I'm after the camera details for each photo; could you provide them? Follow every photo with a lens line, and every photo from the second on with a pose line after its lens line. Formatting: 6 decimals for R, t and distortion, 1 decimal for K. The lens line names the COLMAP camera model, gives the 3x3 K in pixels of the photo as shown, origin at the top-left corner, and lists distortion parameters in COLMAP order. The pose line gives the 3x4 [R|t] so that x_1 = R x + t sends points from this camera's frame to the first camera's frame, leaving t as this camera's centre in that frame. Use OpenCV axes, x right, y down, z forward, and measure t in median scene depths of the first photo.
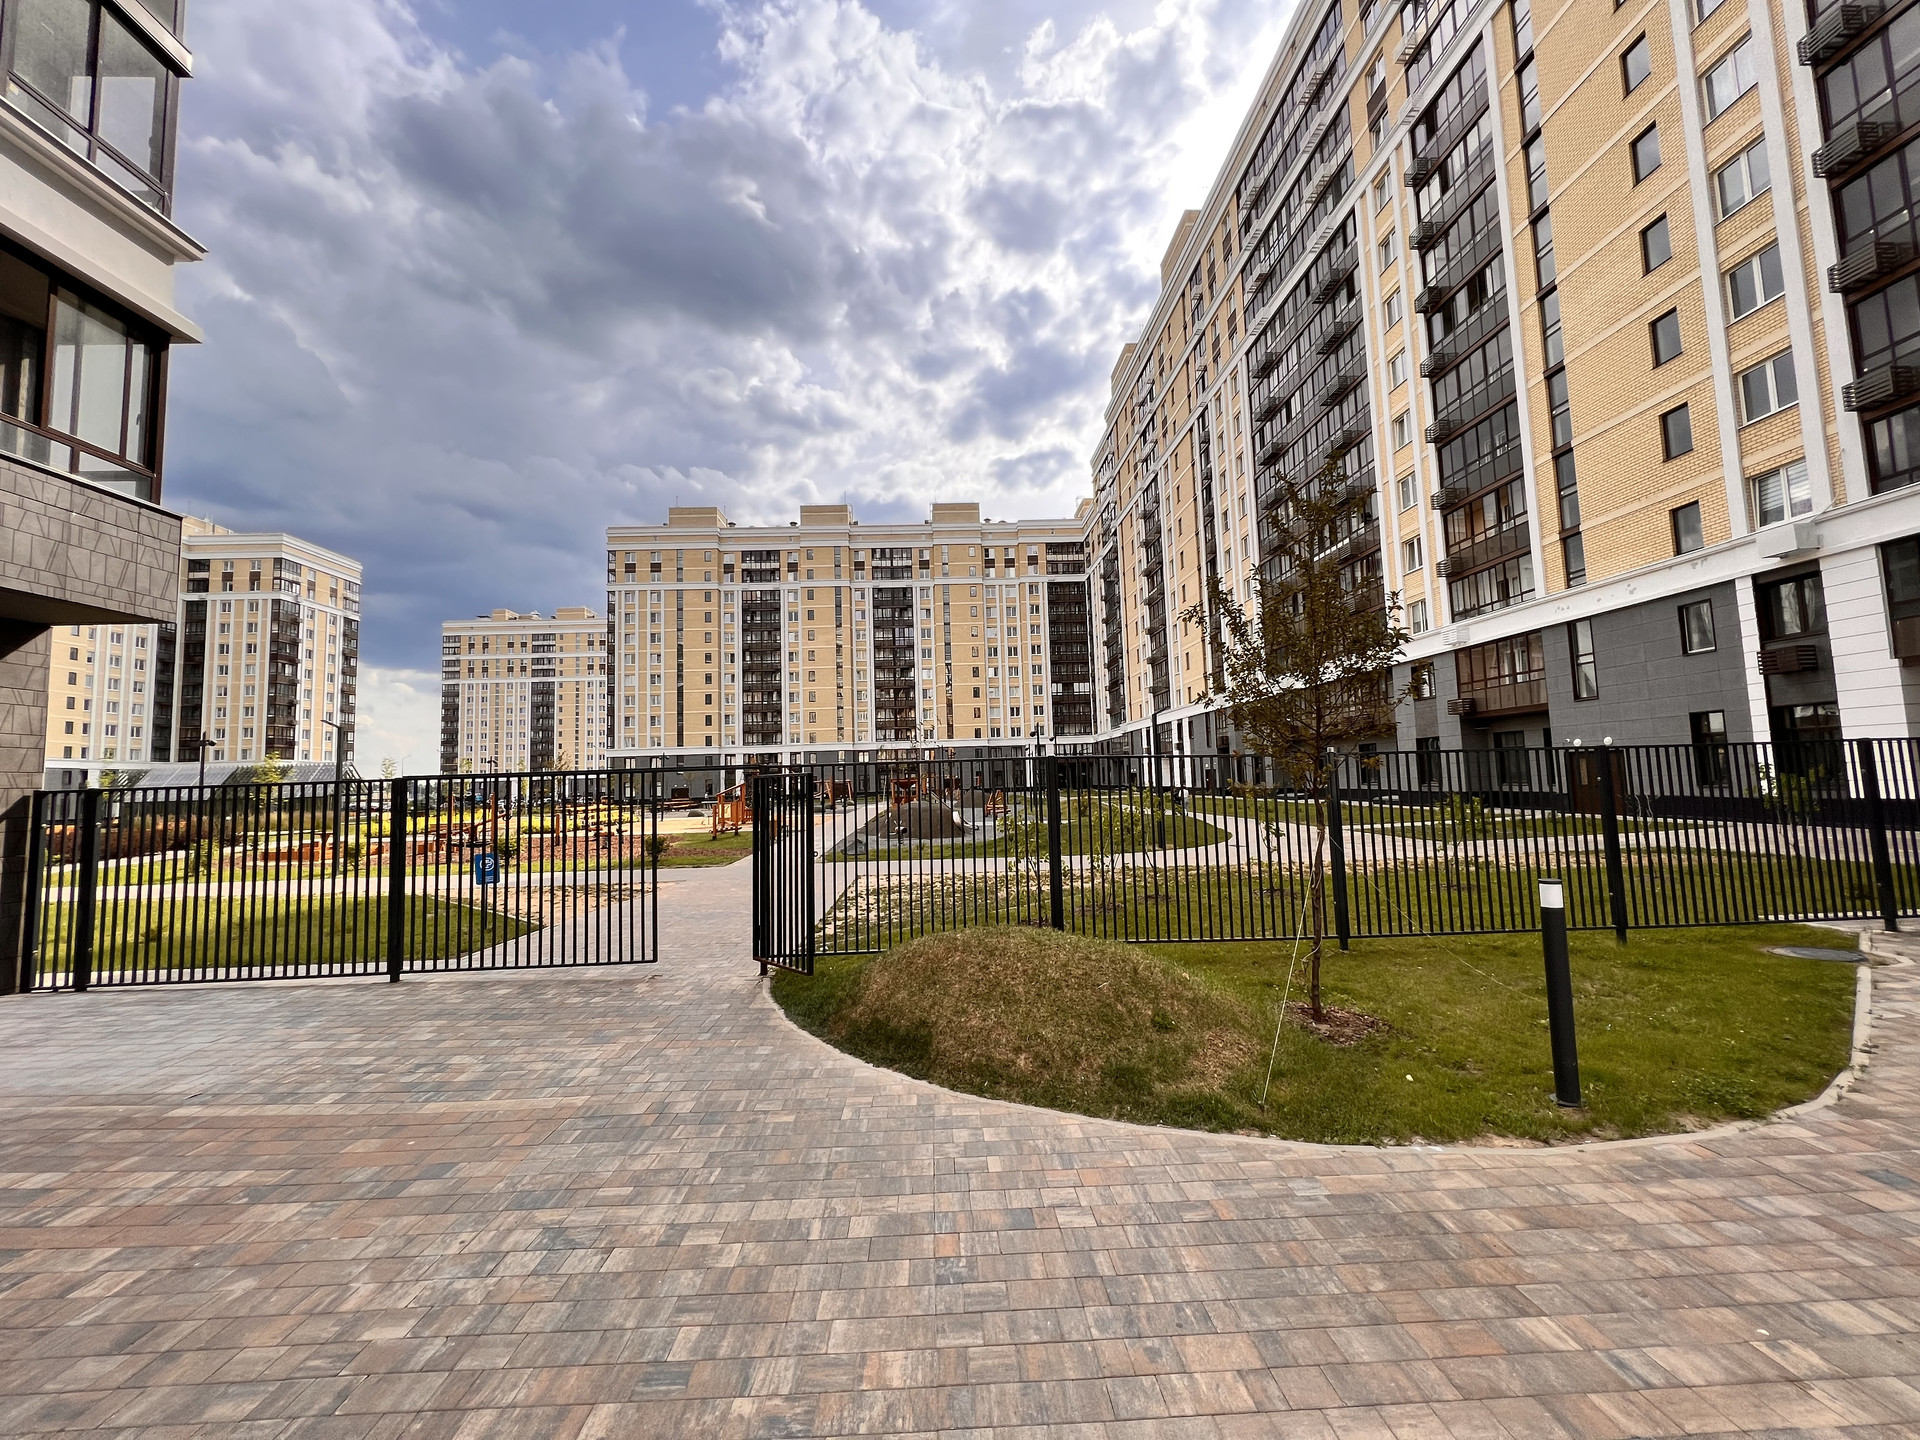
lens RADIAL K [[769.2, 0, 960.0], [0, 769.2, 720.0], [0, 0, 1]] dist [0.001307, 0.000527]
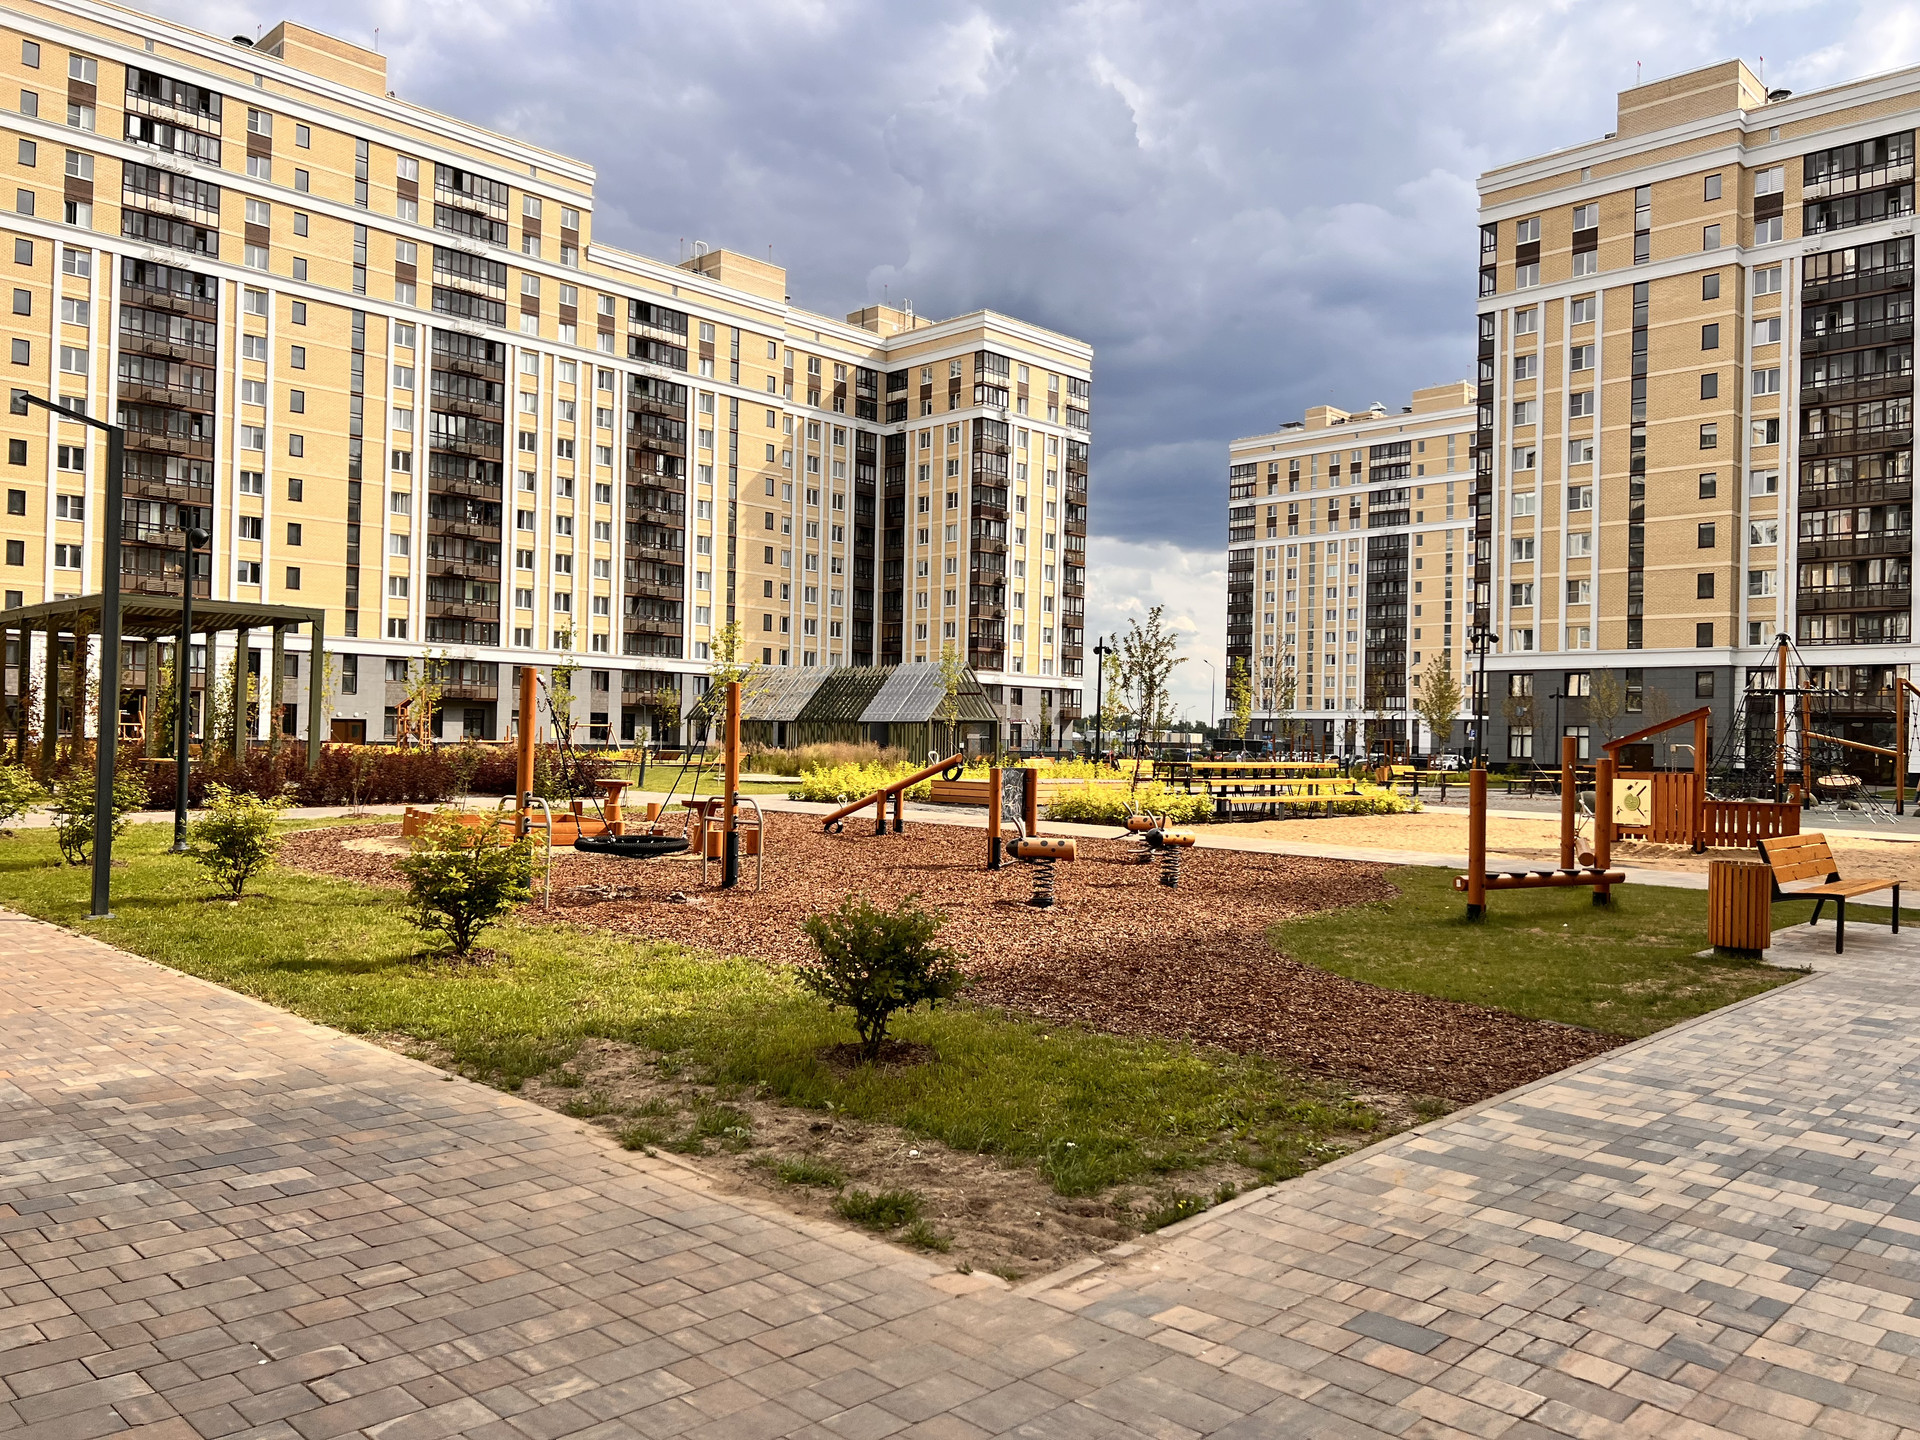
lens RADIAL K [[1455.0, 0, 960.0], [0, 1455.0, 720.0], [0, 0, 1]] dist [0.113939, -0.124779]
pose [[0.692420, 0.032167, -0.720777, -0.021372], [0.018119, 0.997915, 0.061941, 0.015724], [0.721267, -0.055949, 0.690394, 0.139856]]
